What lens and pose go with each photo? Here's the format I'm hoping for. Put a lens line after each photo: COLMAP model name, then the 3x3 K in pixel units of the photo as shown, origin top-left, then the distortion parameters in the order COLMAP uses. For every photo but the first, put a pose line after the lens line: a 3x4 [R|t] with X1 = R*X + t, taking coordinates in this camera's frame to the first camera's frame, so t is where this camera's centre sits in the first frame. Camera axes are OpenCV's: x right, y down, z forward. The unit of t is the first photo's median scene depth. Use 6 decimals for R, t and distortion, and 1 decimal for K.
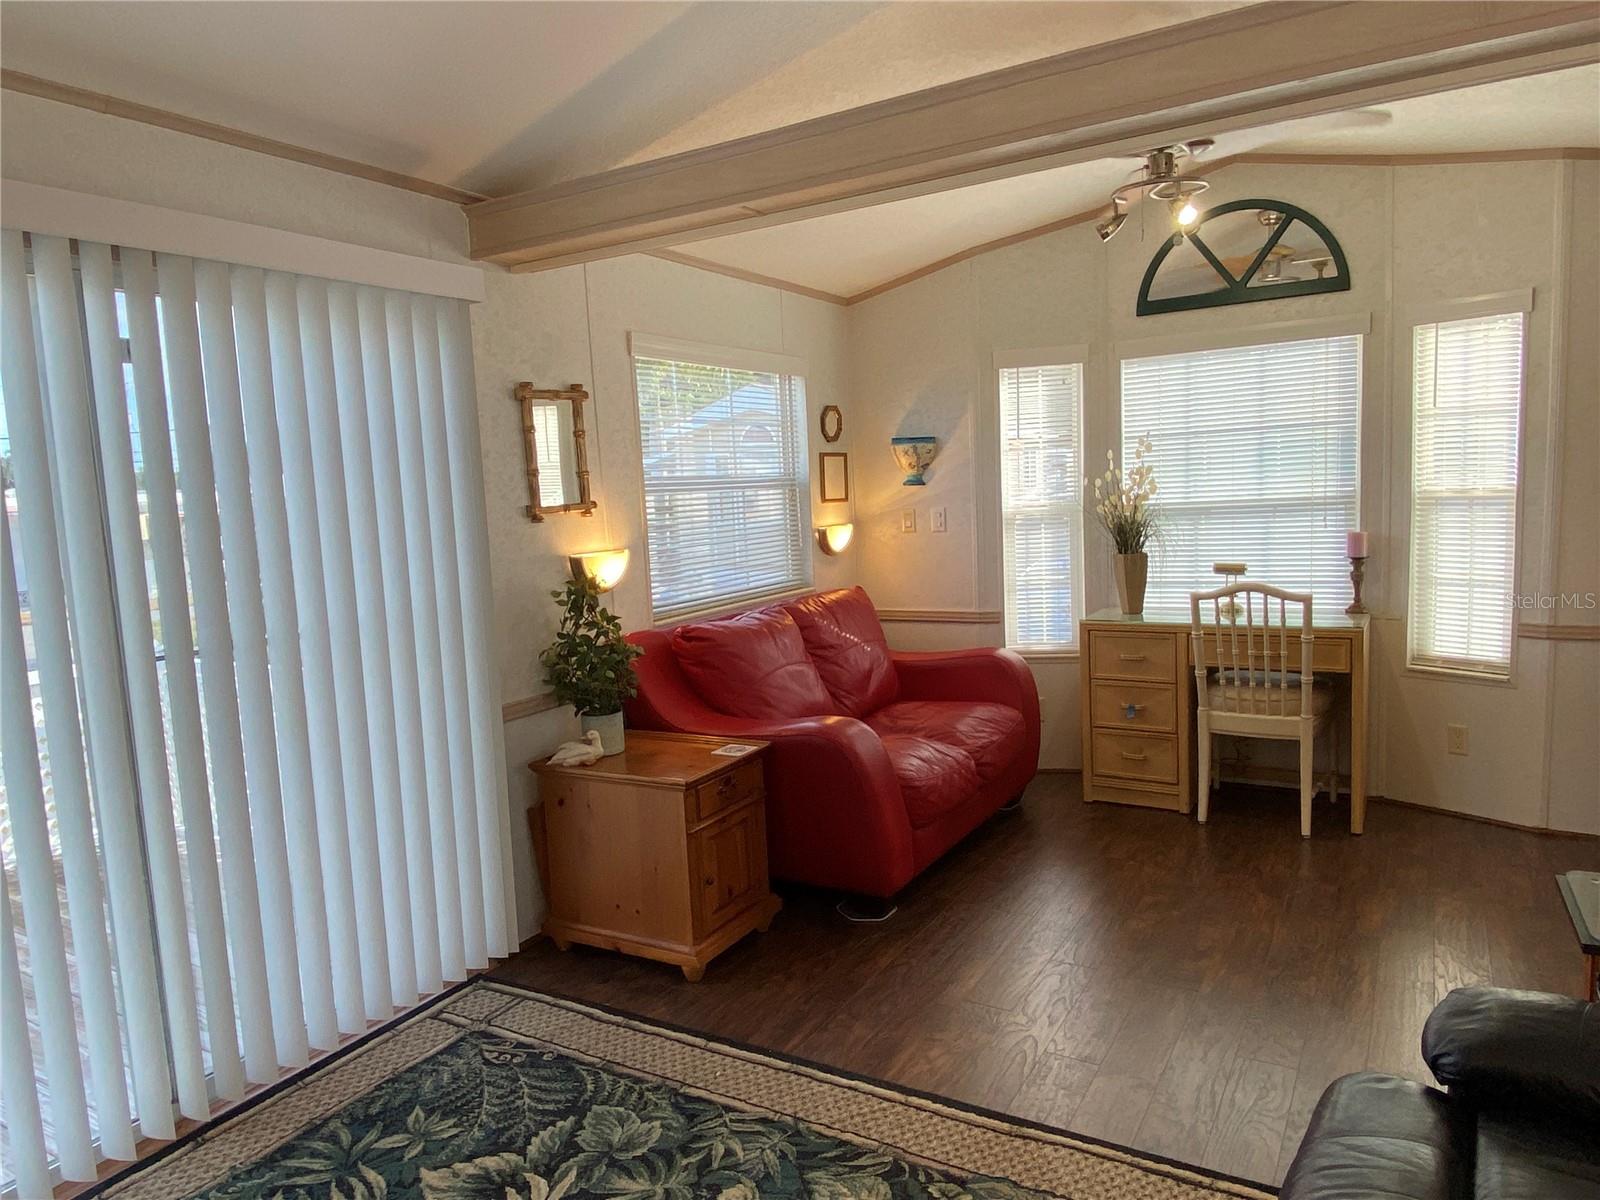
lens RADIAL K [[1044.5, 0, 800.0], [0, 1044.5, 600.0], [0, 0, 1]] dist [0.056481, -0.079304]
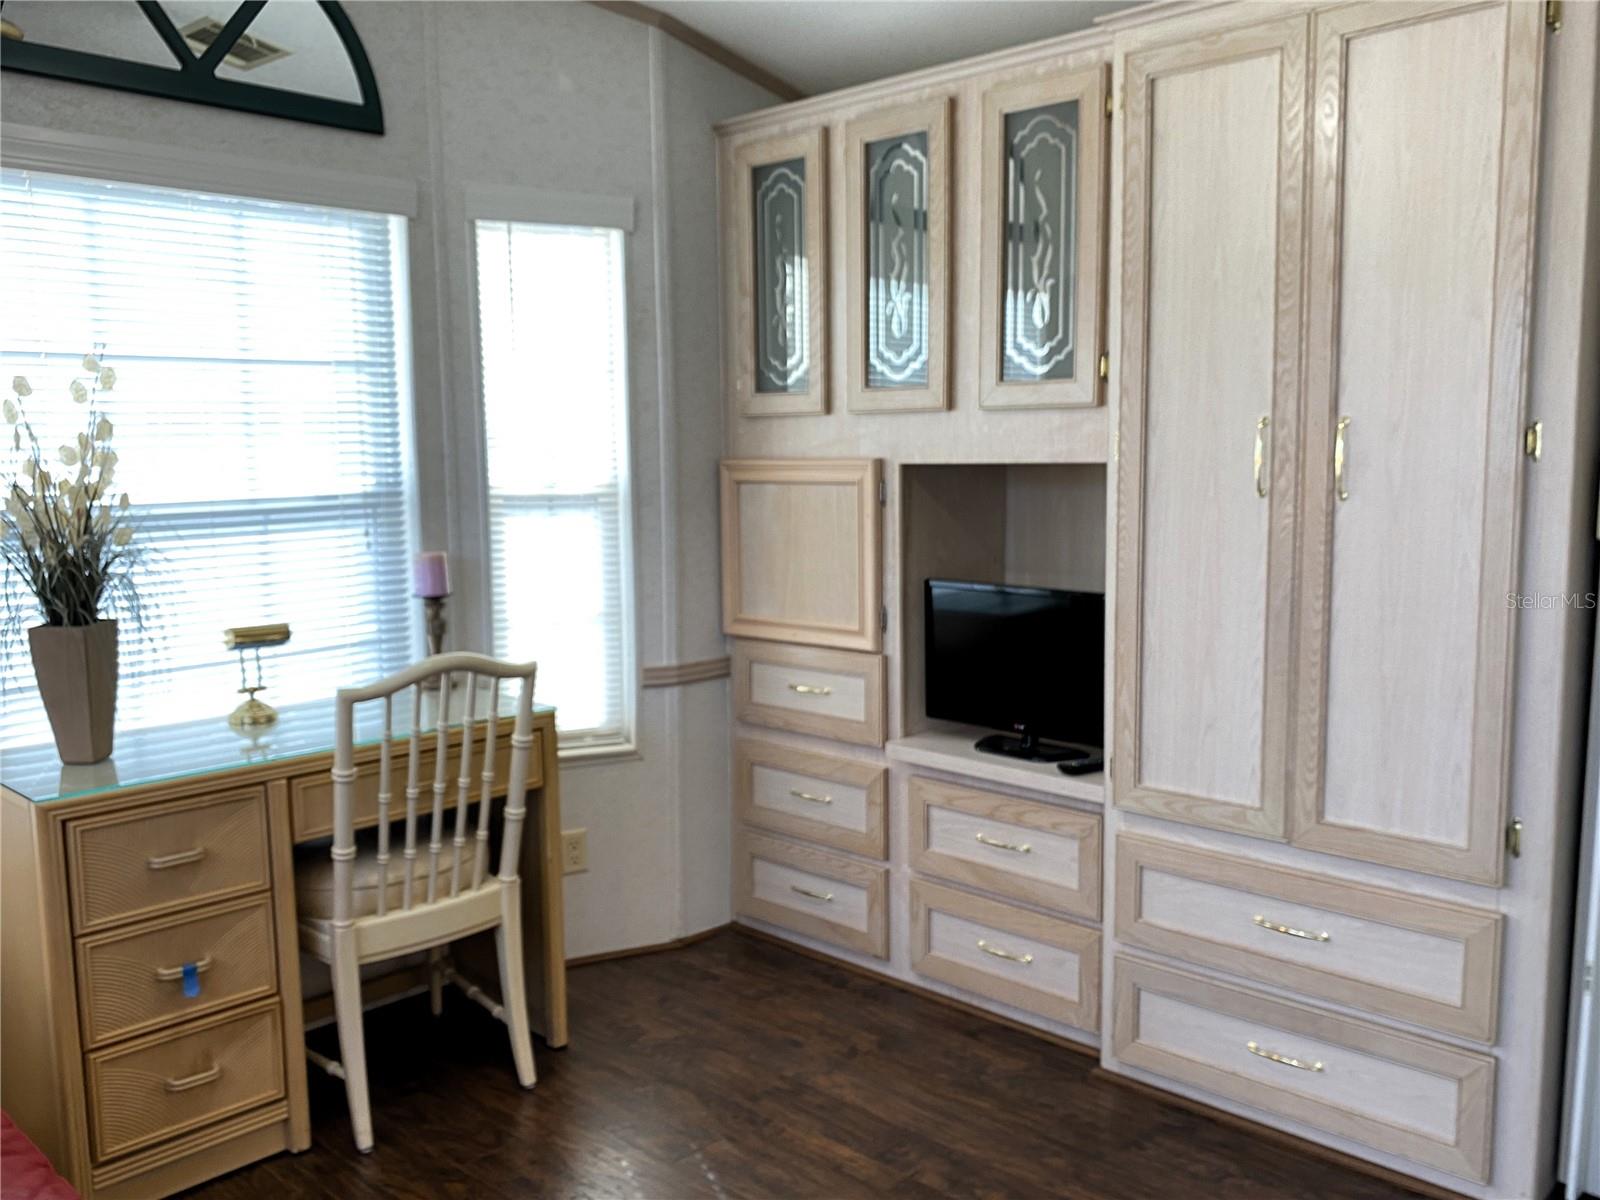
lens RADIAL K [[1339.8, 0, 800.1], [0, 1339.8, 606.3], [0, 0, 1]] dist [0.062482, -0.127017]
pose [[0.219425, -0.075467, 0.972706, -0.182056], [0.105957, 0.992950, 0.053135, -0.057806], [-0.969859, 0.091406, 0.225875, 0.691536]]
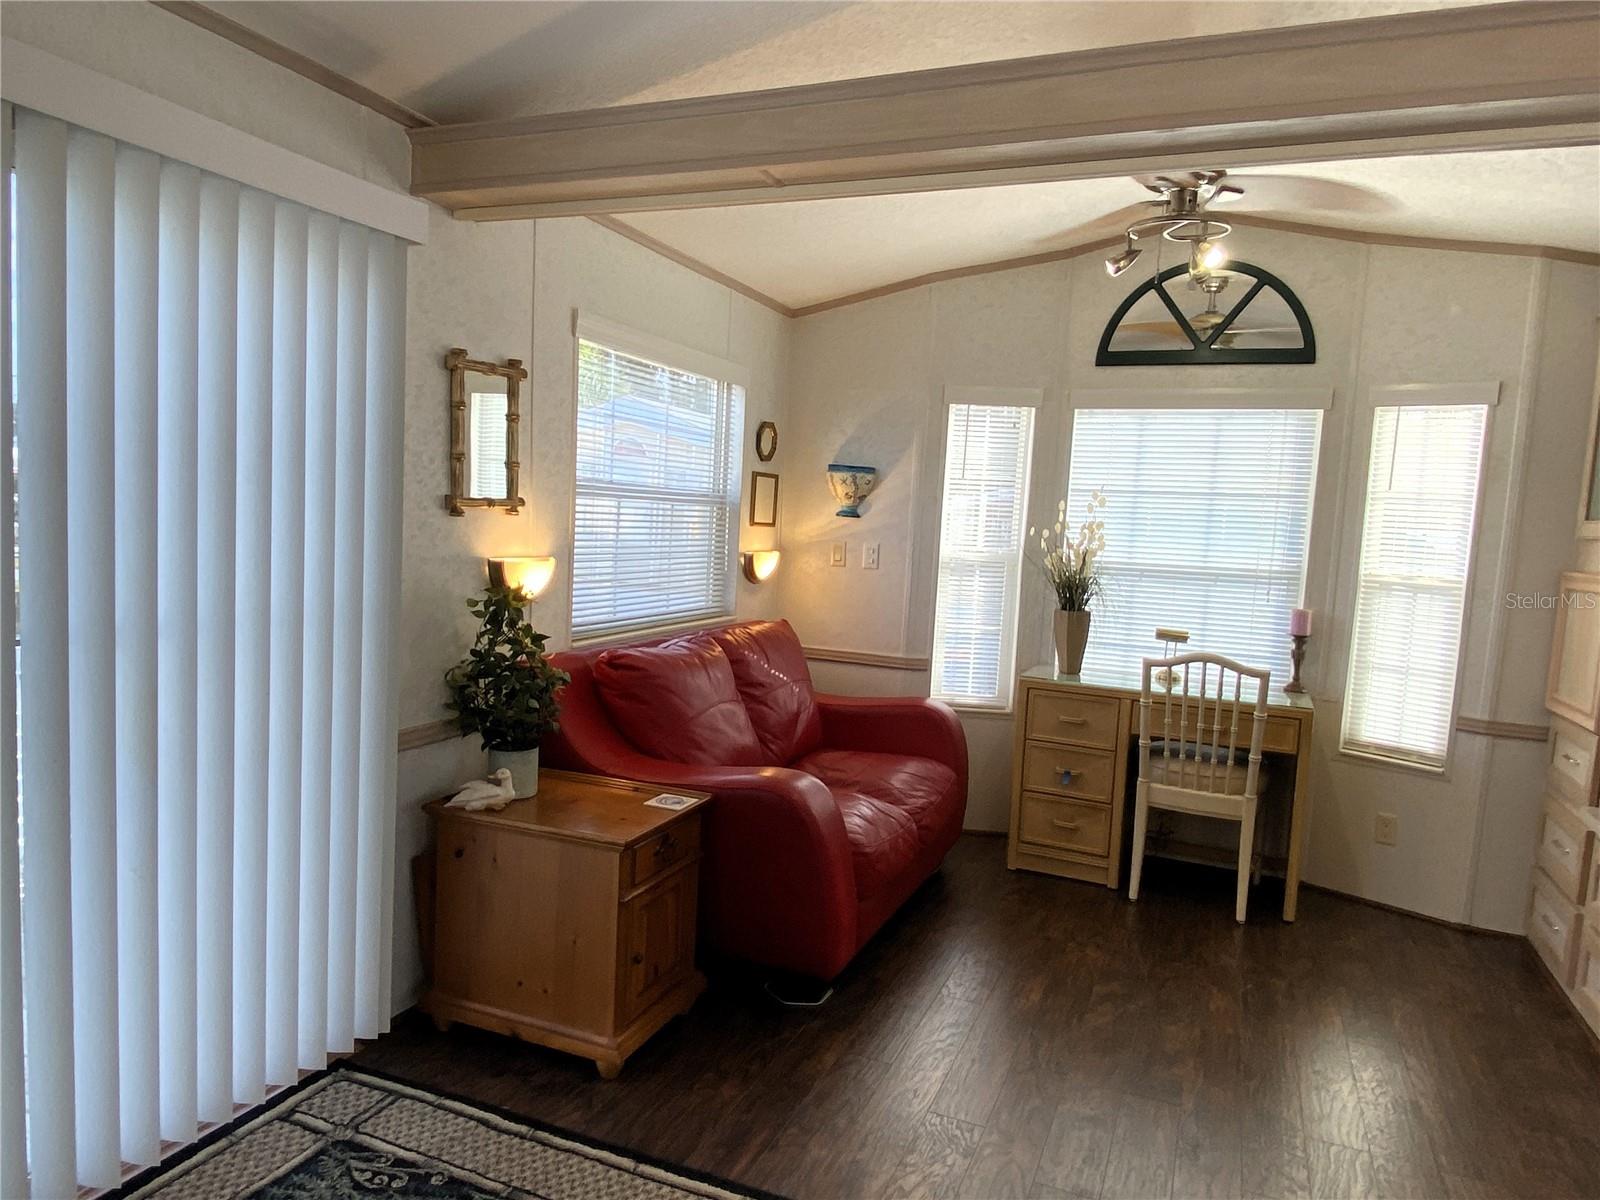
lens RADIAL K [[1045.4, 0, 796.6], [0, 1045.4, 607.0], [0, 0, 1]] dist [0.054132, -0.080350]
pose [[0.985854, 0.087244, 0.143109, -0.082505], [-0.084492, 0.996105, -0.025204, -0.002656], [-0.144750, 0.012756, 0.989386, 0.109084]]
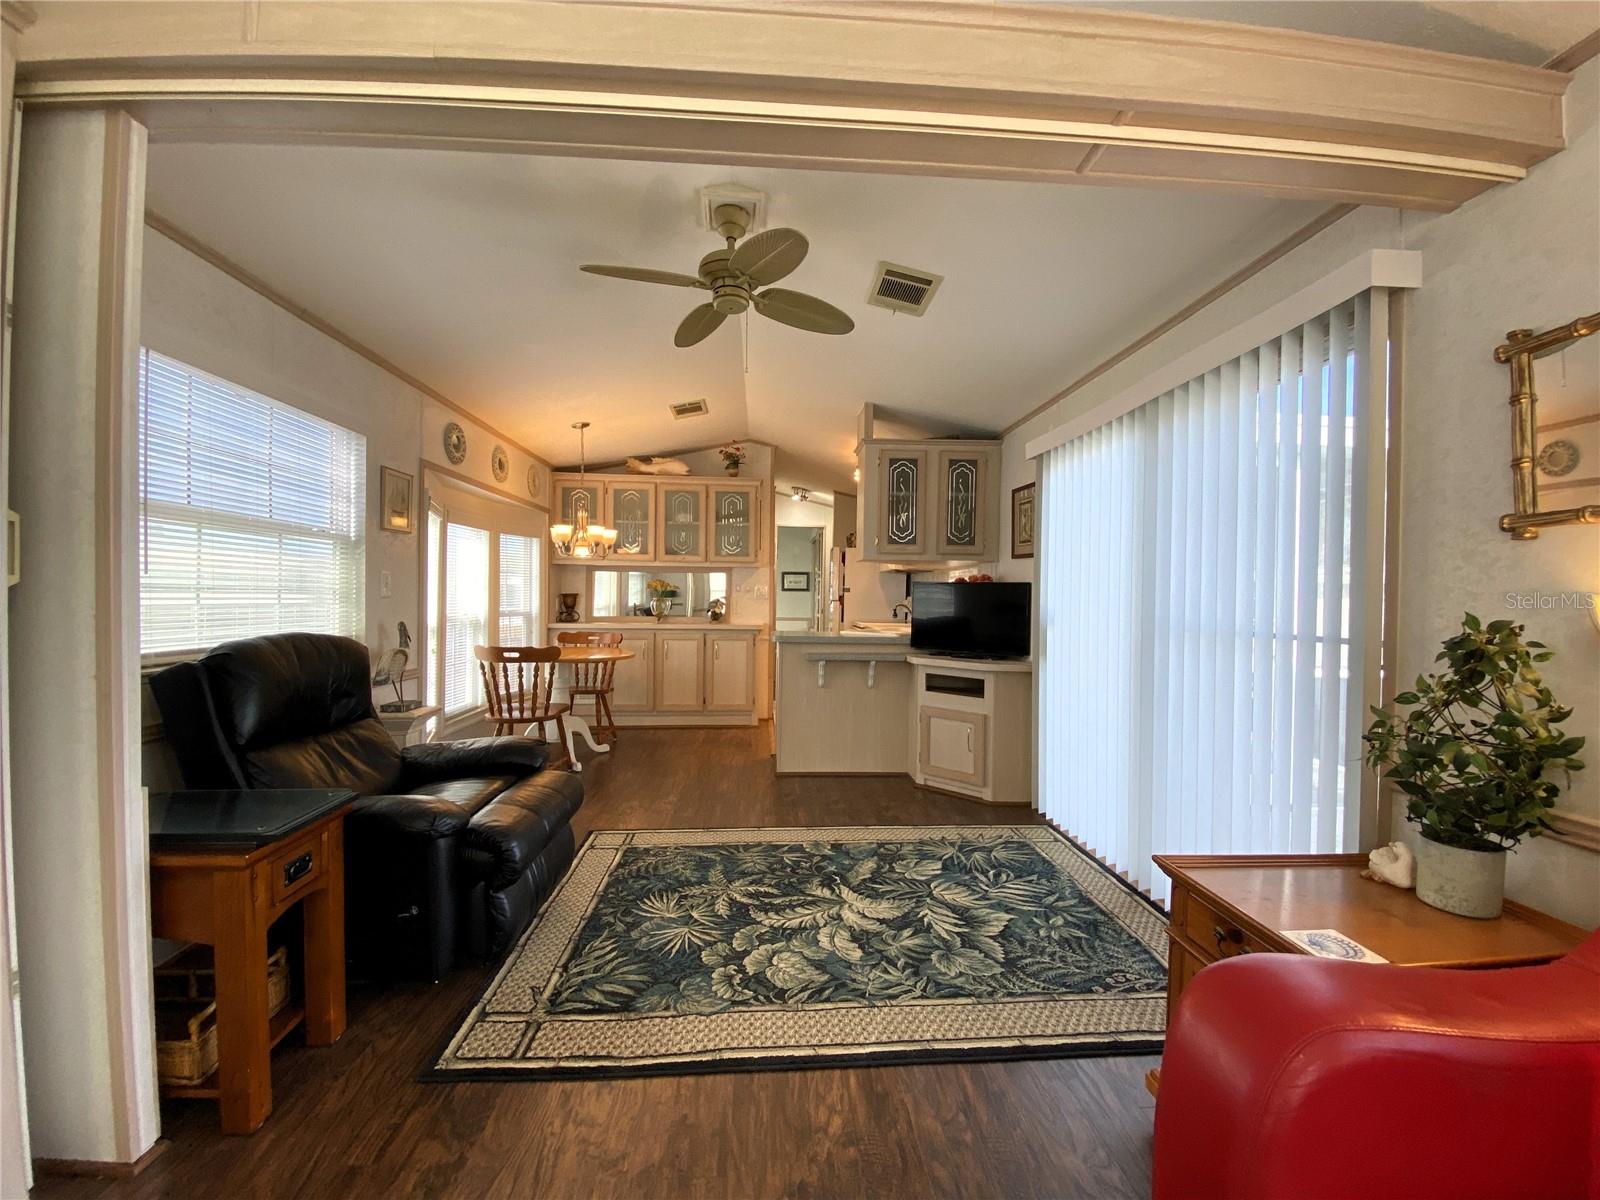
lens RADIAL K [[642.5, 0, 795.2], [0, 642.5, 600.0], [0, 0, 1]] dist [0.044630, -0.031730]
pose [[-0.828850, 0.043063, -0.557811, 0.301747], [-0.032394, 0.991667, 0.124692, -0.061143], [0.558532, 0.121421, -0.820548, 0.922920]]
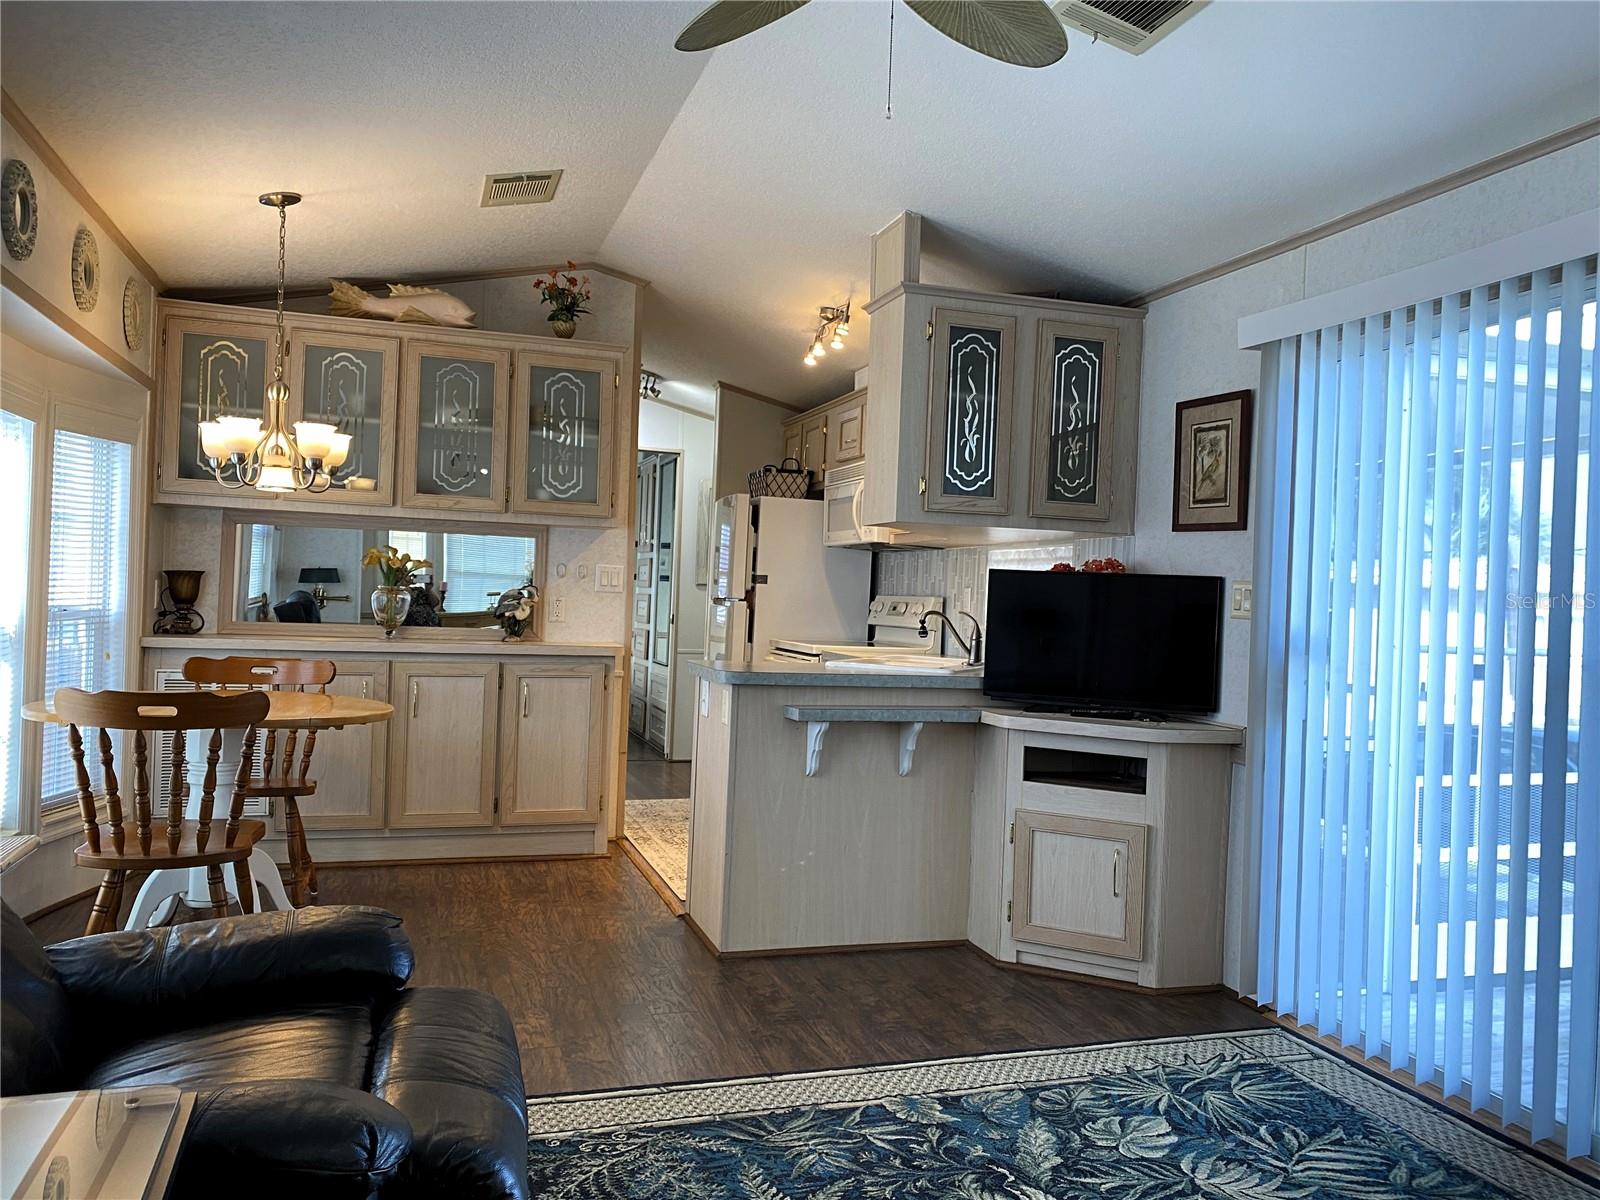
lens RADIAL K [[1234.7, 0, 808.6], [0, 1234.7, 593.0], [0, 0, 1]] dist [0.023862, -0.003906]
pose [[-0.658856, 0.023737, -0.751894, 0.442858], [-0.086793, 0.990429, 0.107321, -0.043156], [0.747245, 0.135968, -0.650490, 0.721845]]
